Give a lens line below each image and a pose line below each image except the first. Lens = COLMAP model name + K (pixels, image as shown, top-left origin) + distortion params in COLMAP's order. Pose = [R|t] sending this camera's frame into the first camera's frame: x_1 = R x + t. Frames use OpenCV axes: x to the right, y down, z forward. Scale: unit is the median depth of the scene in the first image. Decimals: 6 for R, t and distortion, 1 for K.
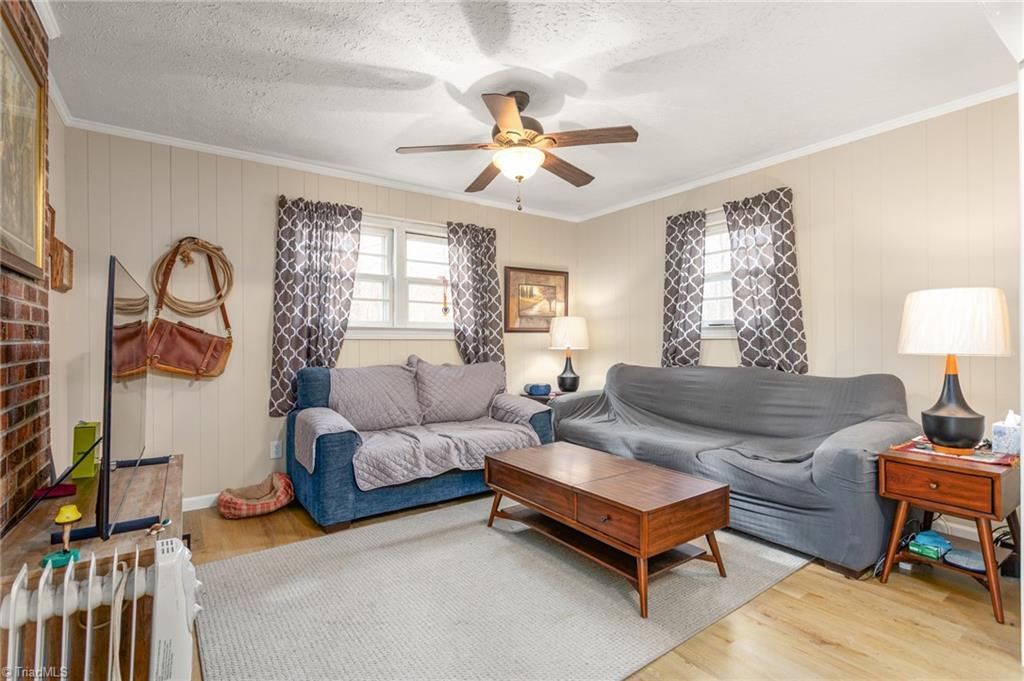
lens RADIAL K [[491.2, 0, 514.9], [0, 491.2, 336.9], [0, 0, 1]] dist [0.002510, 0.000976]
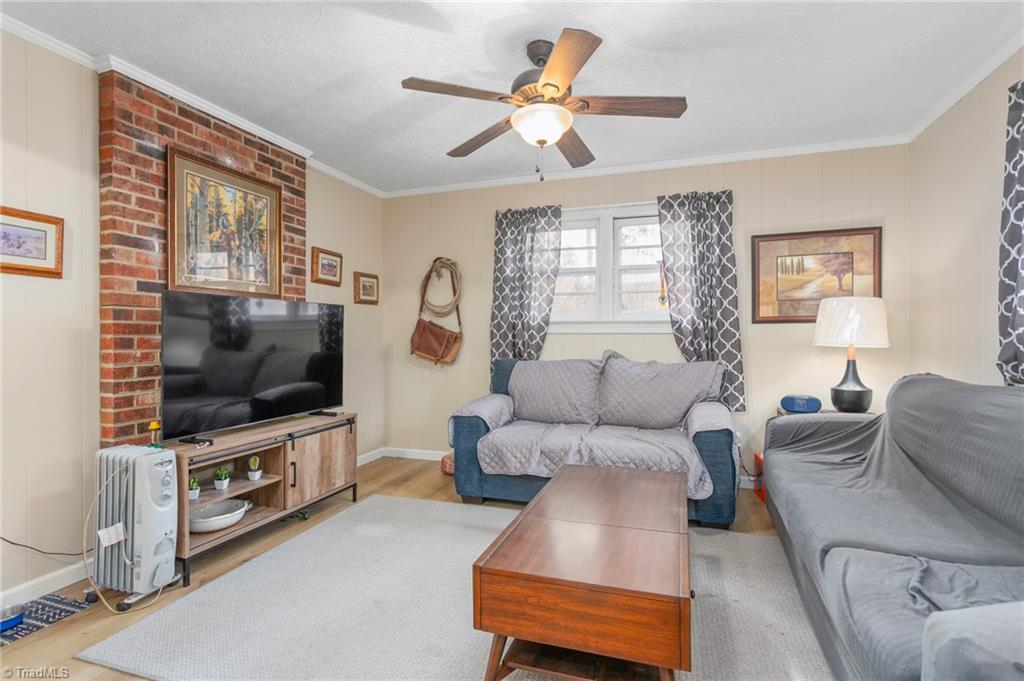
lens RADIAL K [[491.2, 0, 512.2], [0, 491.2, 337.3], [0, 0, 1]] dist [0.002510, 0.000976]
pose [[0.588979, 0.003498, -0.808141, 0.429944], [0.008369, 0.999911, 0.010427, 0.001553], [0.808105, -0.012904, 0.588897, 0.294504]]
